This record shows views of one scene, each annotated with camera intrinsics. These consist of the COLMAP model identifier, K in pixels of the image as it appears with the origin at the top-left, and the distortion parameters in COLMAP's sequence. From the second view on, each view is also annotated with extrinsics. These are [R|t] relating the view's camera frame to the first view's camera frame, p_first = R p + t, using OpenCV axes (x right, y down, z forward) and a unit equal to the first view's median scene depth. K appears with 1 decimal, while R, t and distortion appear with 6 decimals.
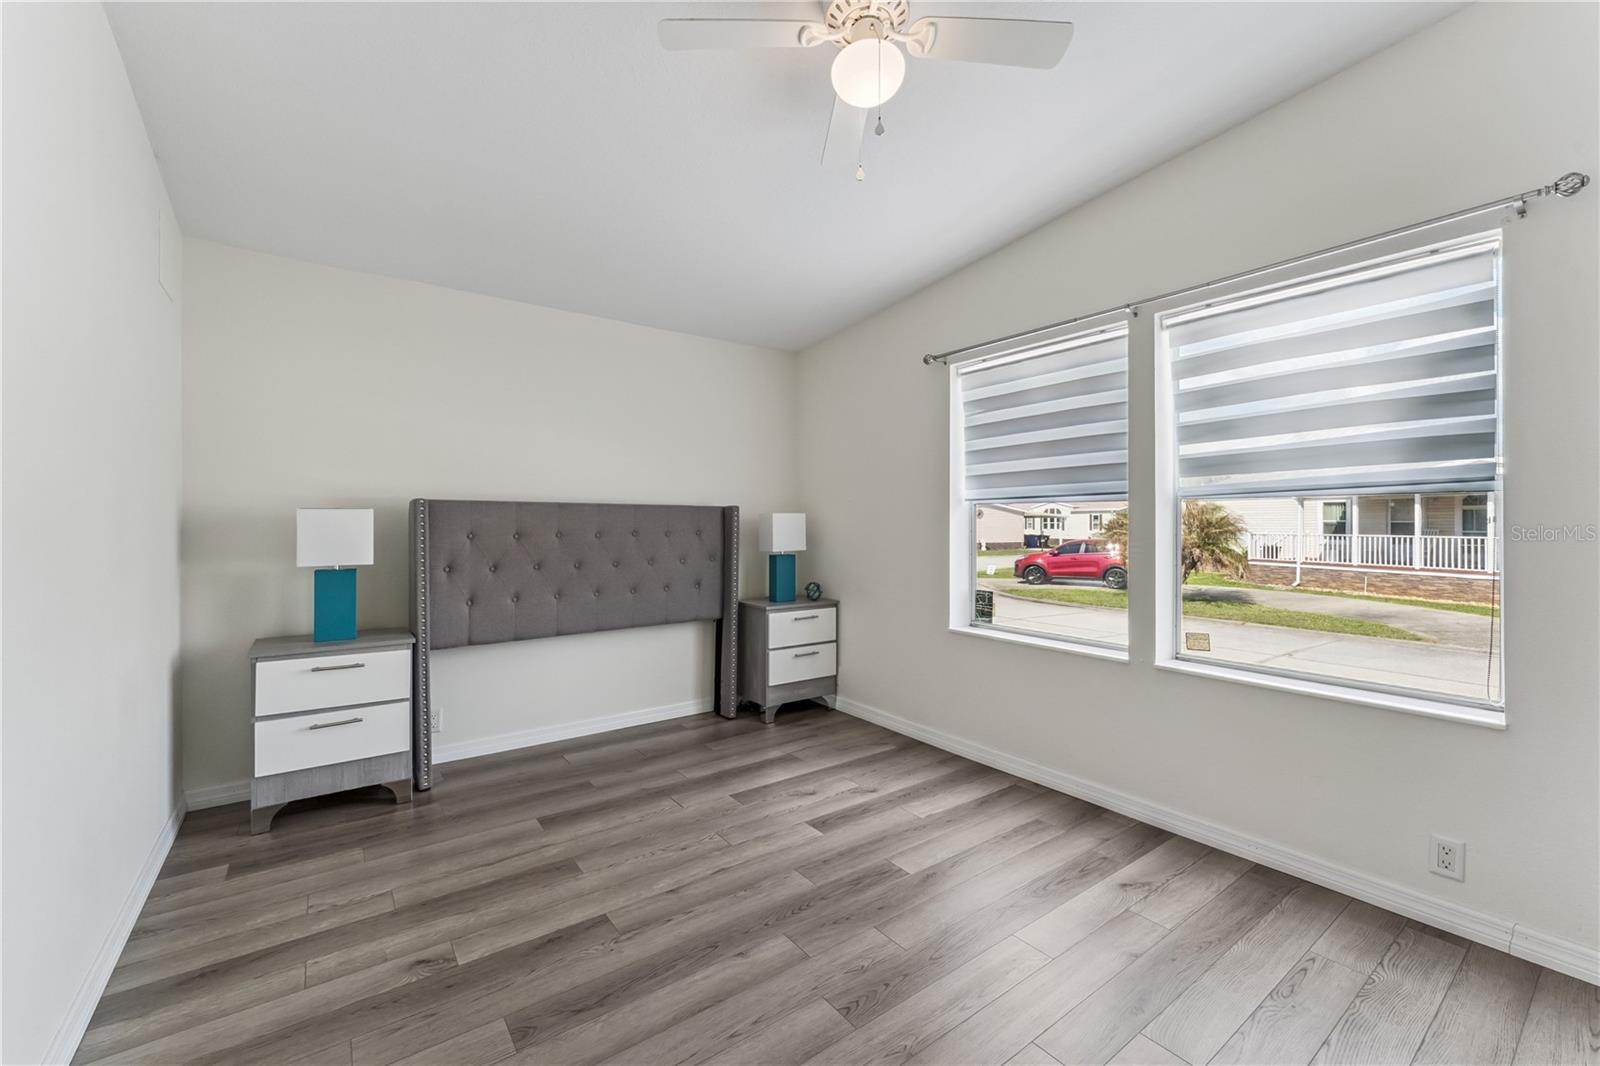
lens RADIAL K [[664.6, 0, 803.7], [0, 664.6, 527.6], [0, 0, 1]] dist [-0.004807, -0.000831]
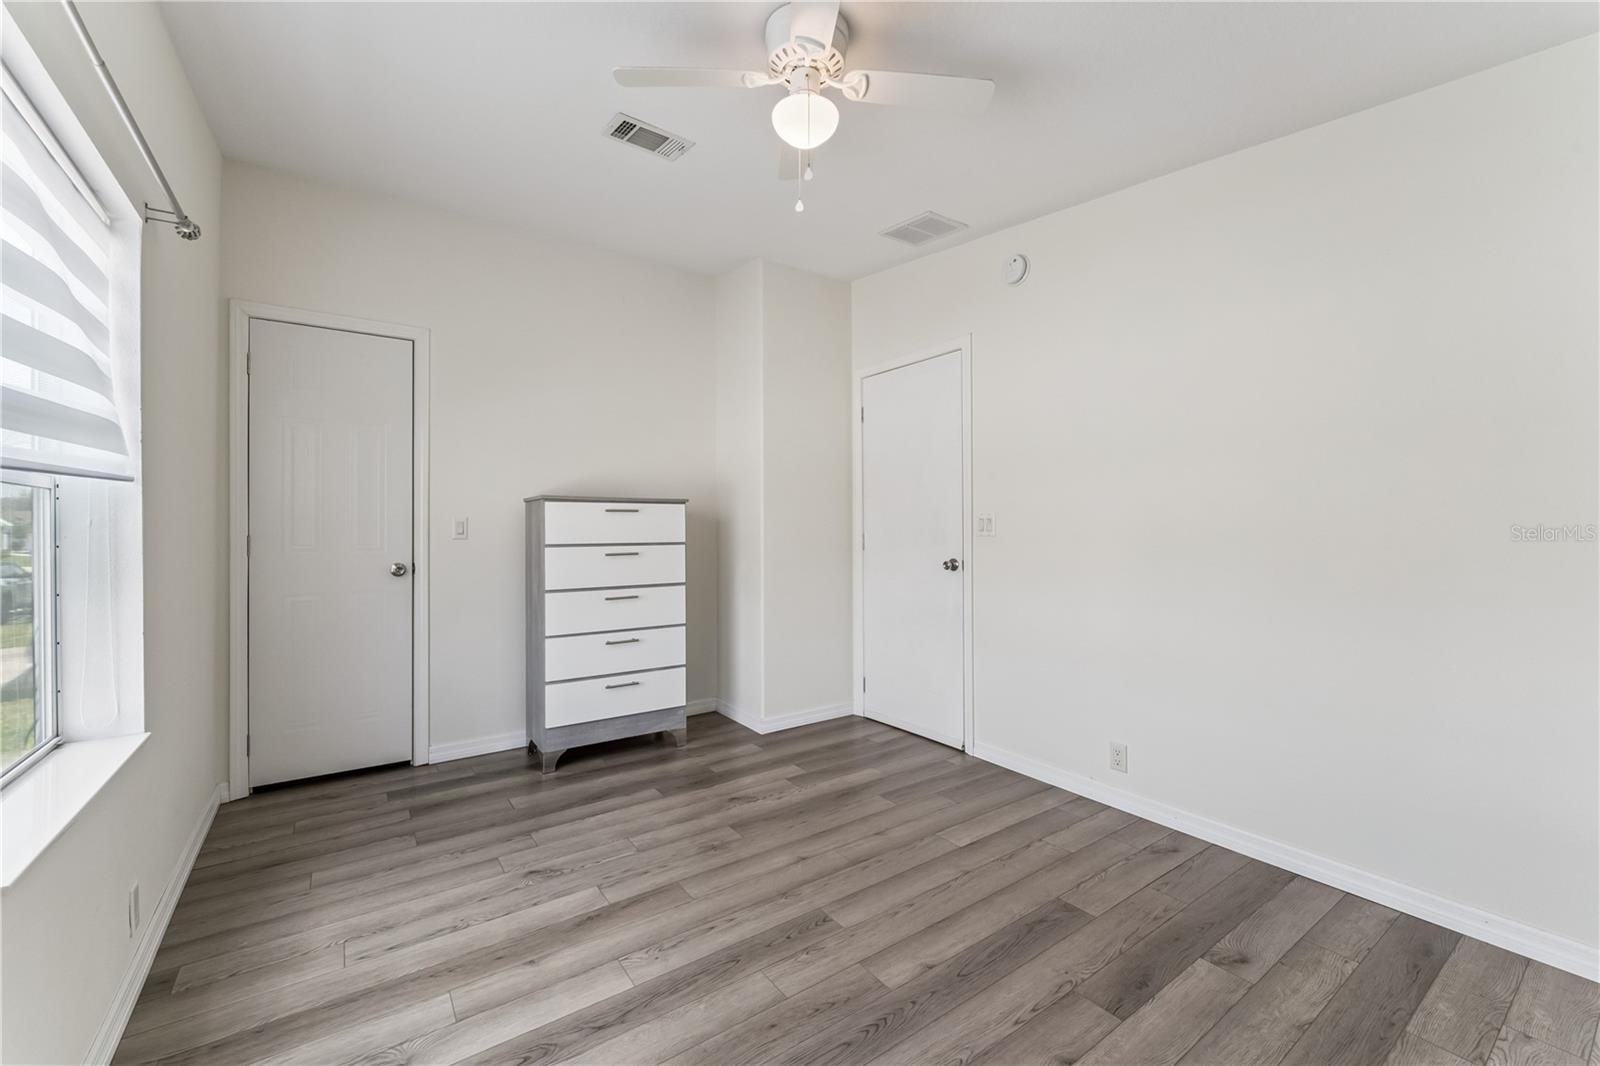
lens RADIAL K [[664.6, 0, 799.1], [0, 664.6, 527.2], [0, 0, 1]] dist [-0.004807, -0.000831]
pose [[-0.999694, -0.000176, 0.024745, 0.074122], [-0.000025, 0.999982, 0.006082, -0.013129], [-0.024746, 0.006080, -0.999675, 1.983797]]
